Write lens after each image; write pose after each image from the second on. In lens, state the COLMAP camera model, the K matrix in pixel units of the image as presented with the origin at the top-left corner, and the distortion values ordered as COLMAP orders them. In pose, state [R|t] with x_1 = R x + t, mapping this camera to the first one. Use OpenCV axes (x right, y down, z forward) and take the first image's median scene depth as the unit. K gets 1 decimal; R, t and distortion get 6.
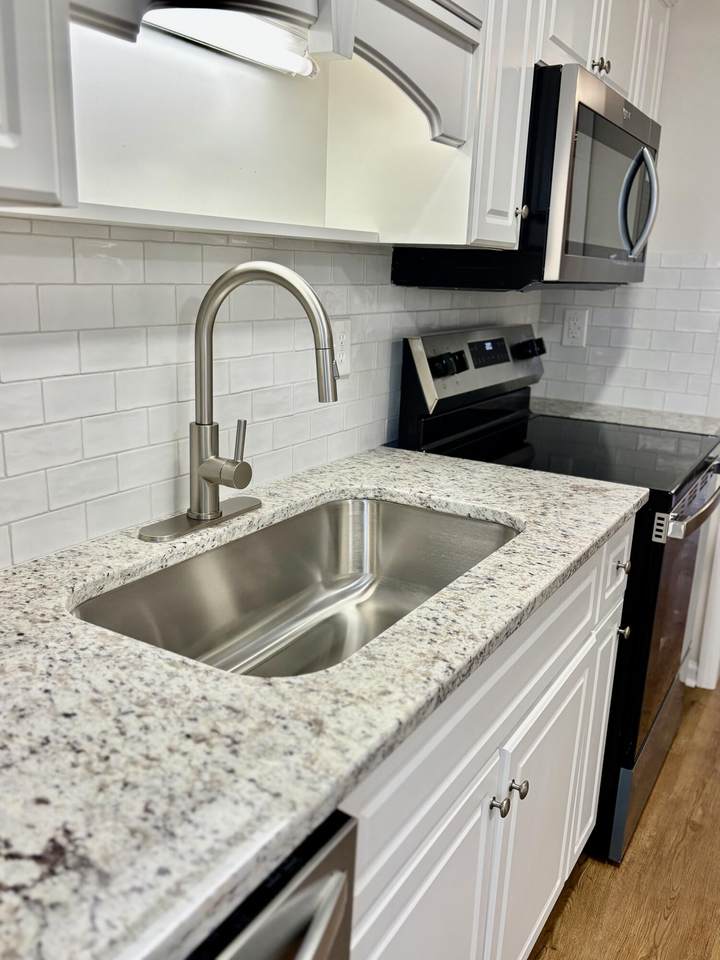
lens RADIAL K [[798.4, 0, 360.0], [0, 798.4, 480.0], [0, 0, 1]] dist [0.017434, 0.003562]
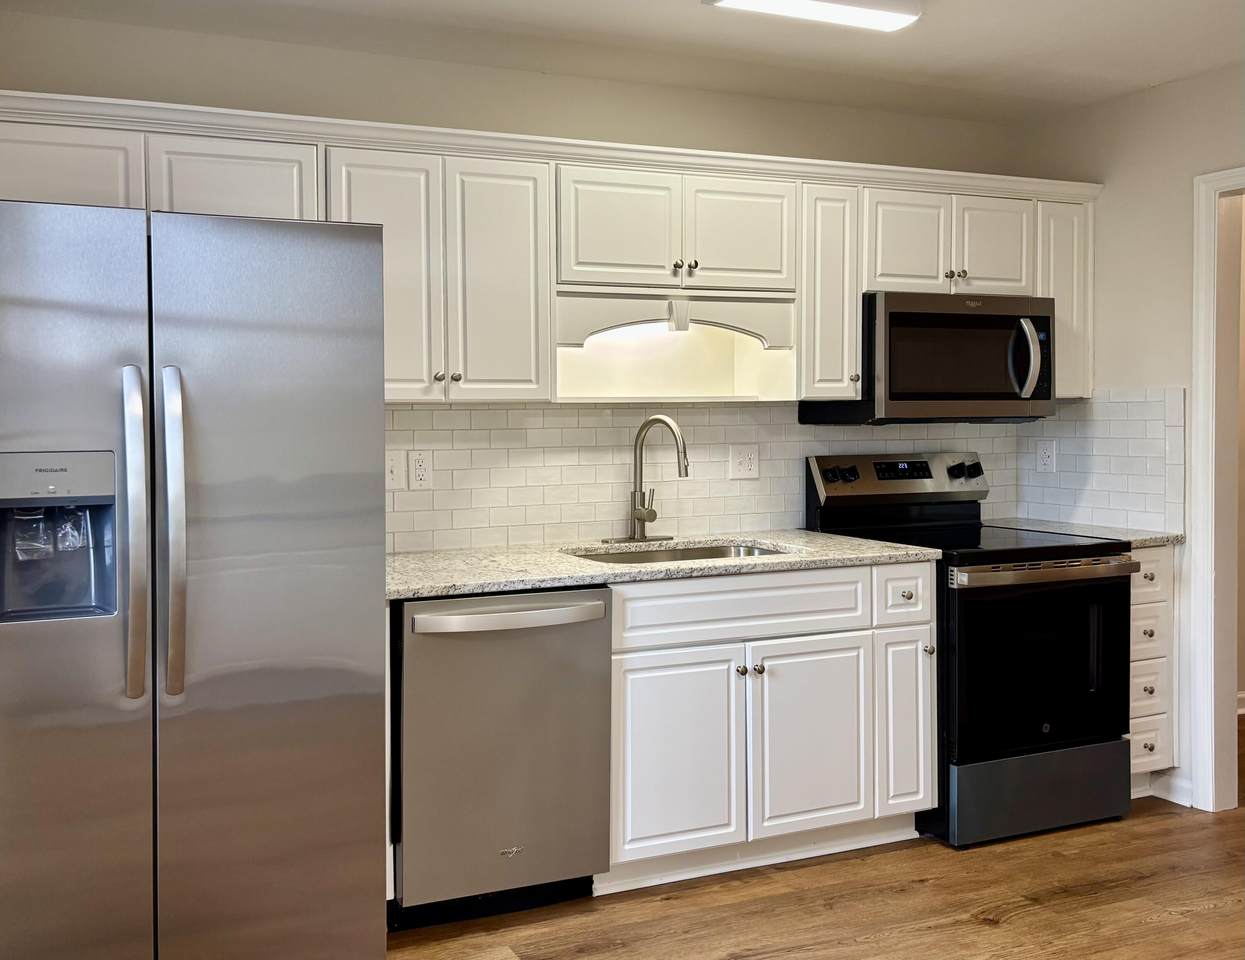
lens RADIAL K [[1080.8, 0, 621.9], [0, 1080.8, 415.8], [0, 0, 1]] dist [0.000726, -0.001556]
pose [[0.888785, -0.041989, -0.456396, 0.853047], [-0.078360, 0.967212, -0.241581, 0.338706], [0.451575, 0.250477, 0.856353, -1.182644]]
